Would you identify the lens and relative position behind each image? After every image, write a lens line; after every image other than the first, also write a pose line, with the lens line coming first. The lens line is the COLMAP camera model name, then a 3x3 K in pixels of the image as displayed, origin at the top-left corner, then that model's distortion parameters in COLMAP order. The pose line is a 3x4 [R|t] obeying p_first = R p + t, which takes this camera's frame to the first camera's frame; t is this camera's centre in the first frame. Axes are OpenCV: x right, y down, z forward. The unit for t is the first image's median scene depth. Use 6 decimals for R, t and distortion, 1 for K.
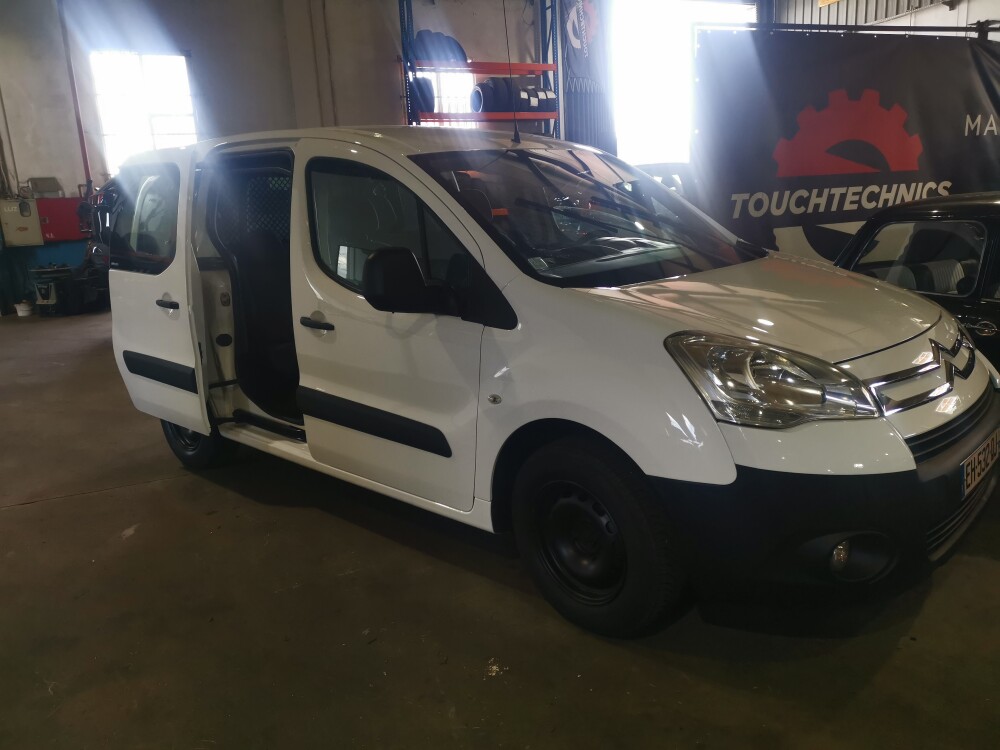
lens RADIAL K [[781.5, 0, 505.7], [0, 781.5, 375.3], [0, 0, 1]] dist [0.039590, -0.027777]
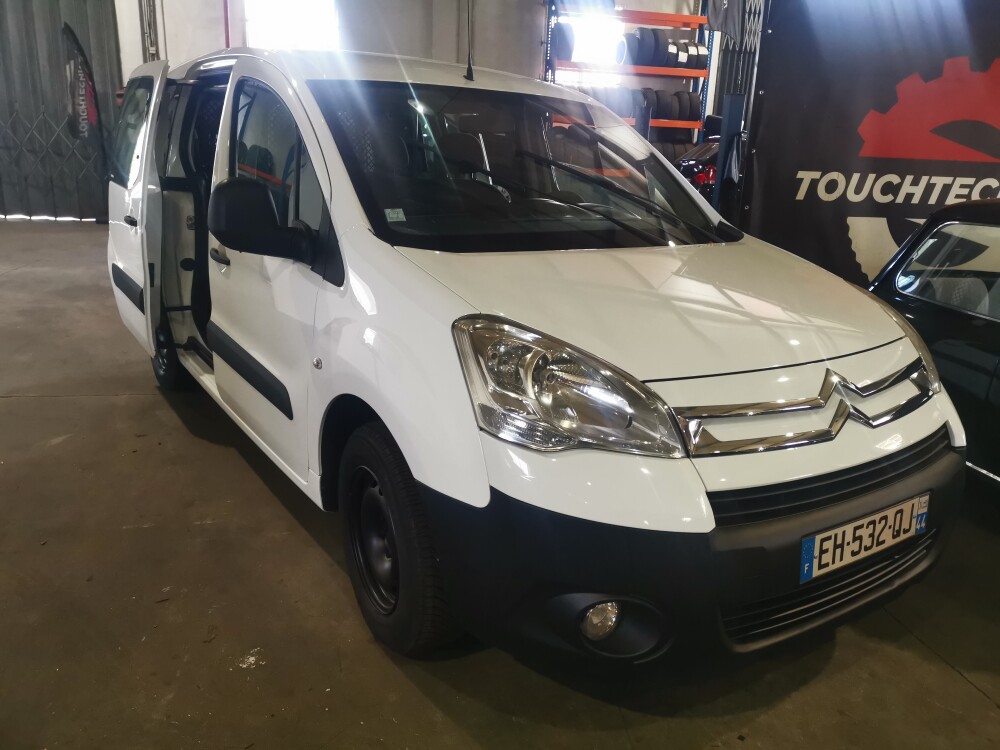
lens RADIAL K [[781.5, 0, 505.7], [0, 781.5, 375.3], [0, 0, 1]] dist [0.039590, -0.027777]
pose [[0.969347, 0.151222, -0.193646, 0.171441], [-0.141045, 0.987842, 0.065383, -0.020532], [0.201179, -0.036066, 0.978890, 0.083415]]
